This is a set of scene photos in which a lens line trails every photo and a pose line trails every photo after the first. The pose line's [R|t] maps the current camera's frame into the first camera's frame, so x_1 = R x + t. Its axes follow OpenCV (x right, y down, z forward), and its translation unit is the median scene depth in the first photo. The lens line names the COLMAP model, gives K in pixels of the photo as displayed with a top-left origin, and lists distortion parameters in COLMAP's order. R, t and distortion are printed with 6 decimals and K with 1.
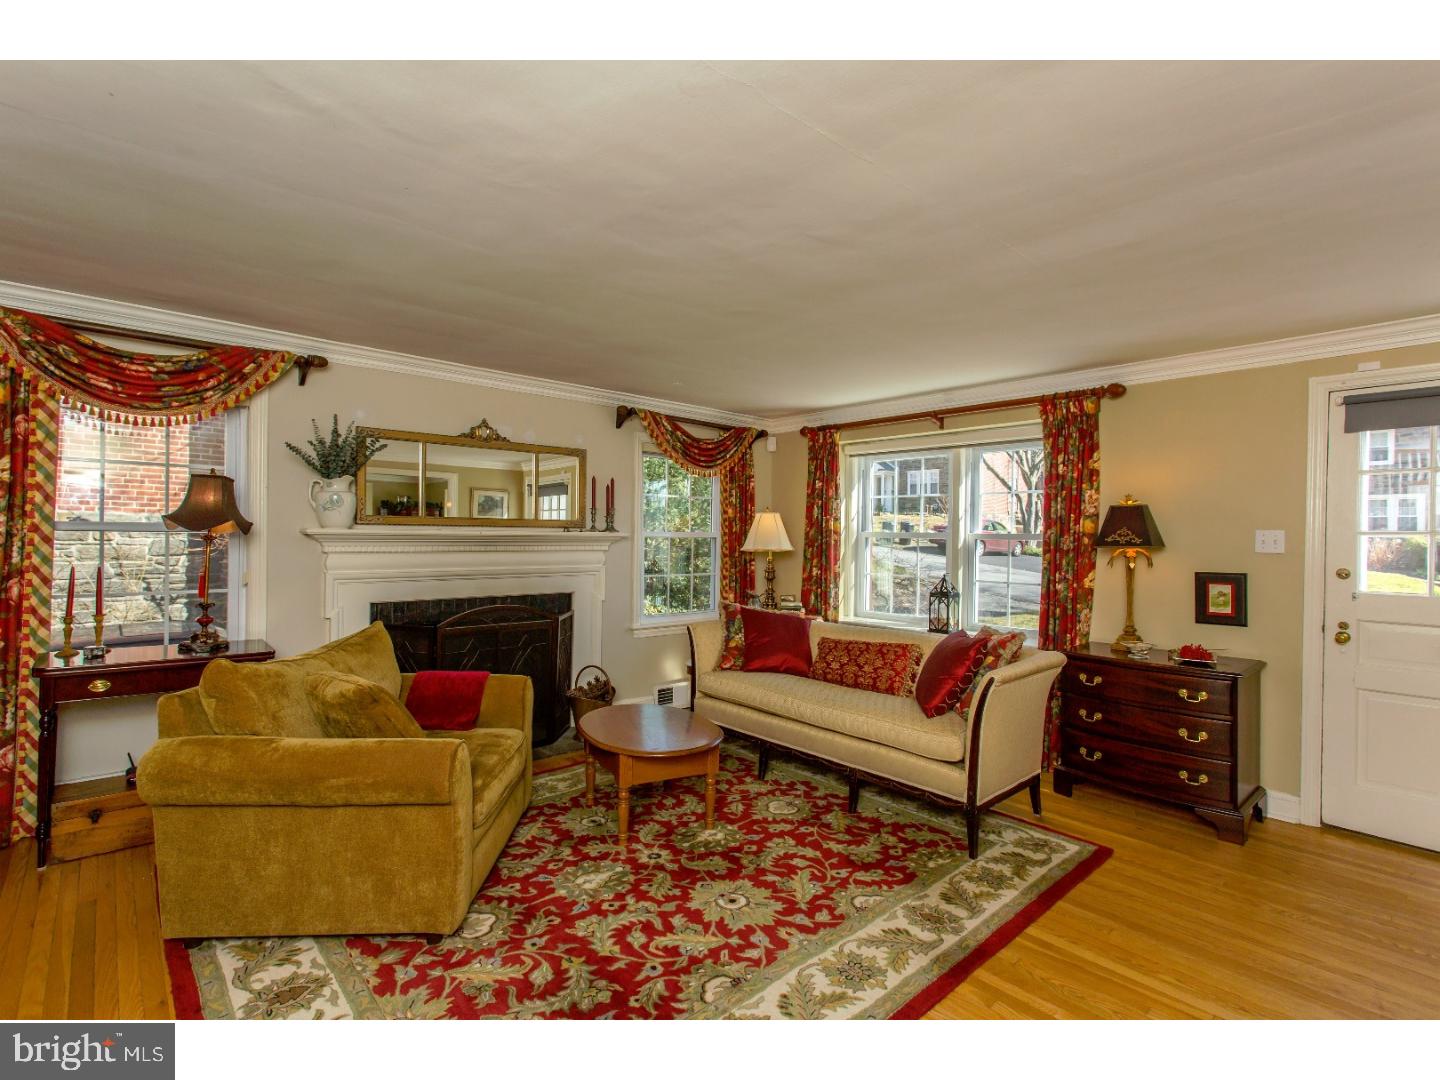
lens RADIAL K [[694.7, 0, 720.0], [0, 694.7, 540.0], [0, 0, 1]] dist [-0.000417, 0.000028]
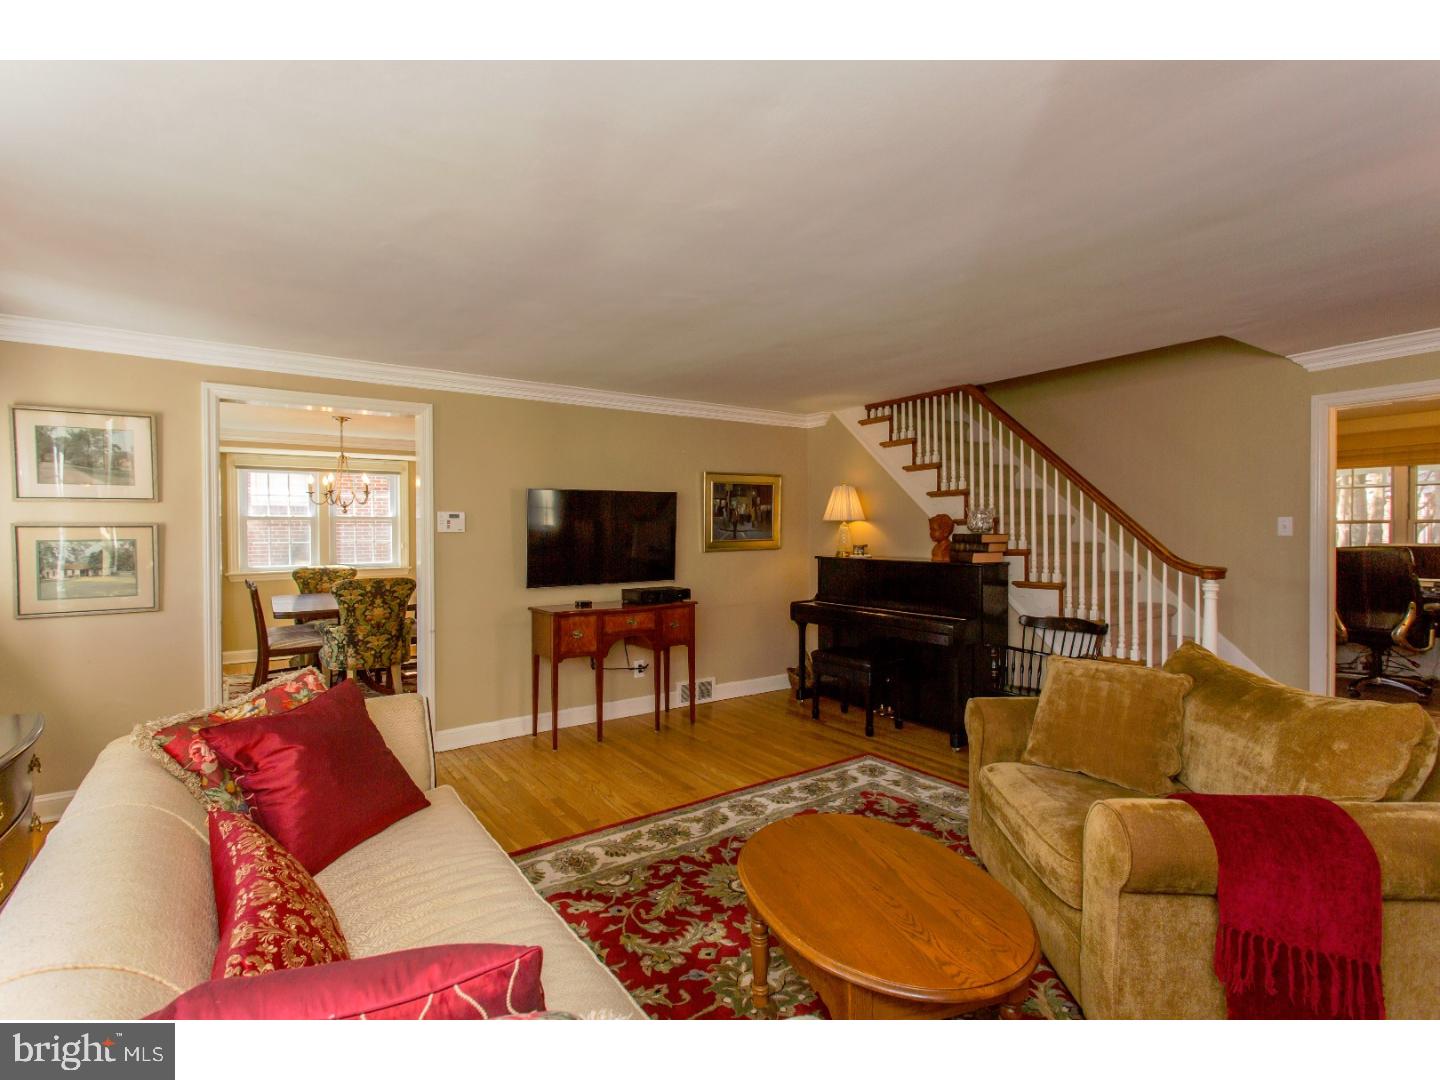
lens RADIAL K [[672.2, 0, 720.0], [0, 672.2, 540.0], [0, 0, 1]] dist [-0.001910, -0.000302]
pose [[-0.993521, -0.009979, 0.113208, -0.044493], [-0.007861, 0.999786, 0.019141, -0.008422], [-0.113374, 0.018127, -0.993387, 1.661770]]
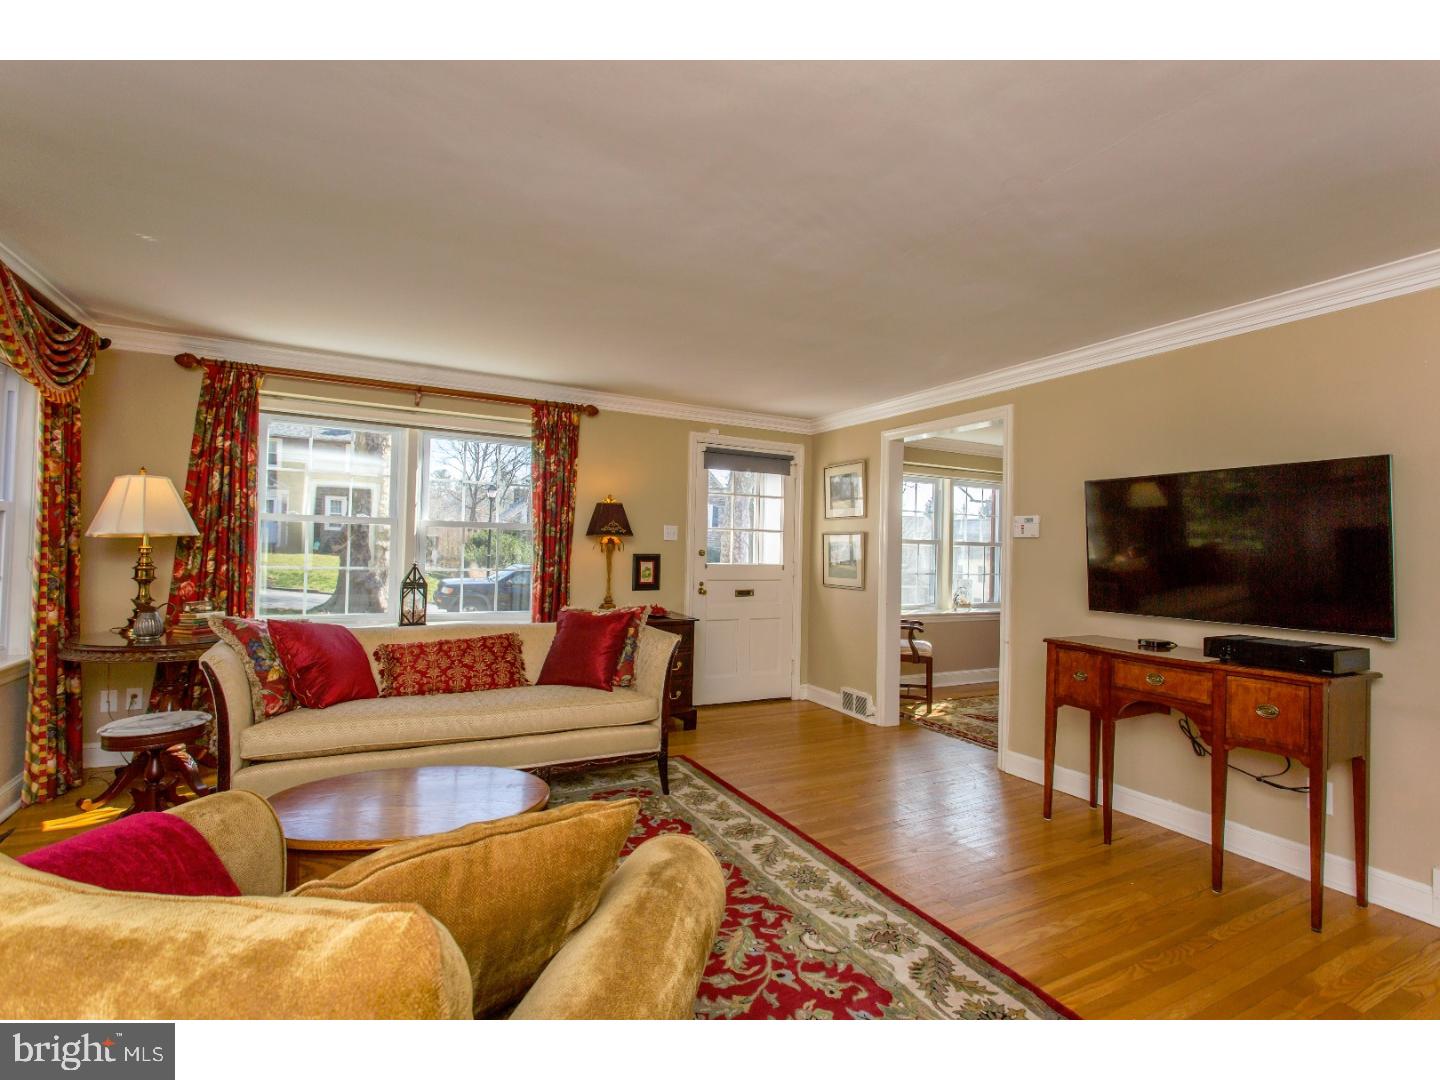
lens RADIAL K [[672.2, 0, 720.0], [0, 672.2, 540.0], [0, 0, 1]] dist [-0.001910, -0.000302]
pose [[0.239897, 0.004449, 0.970788, -0.704833], [-0.015802, 0.999875, -0.000677, 0.019725], [-0.970670, -0.015178, 0.239937, 0.612837]]
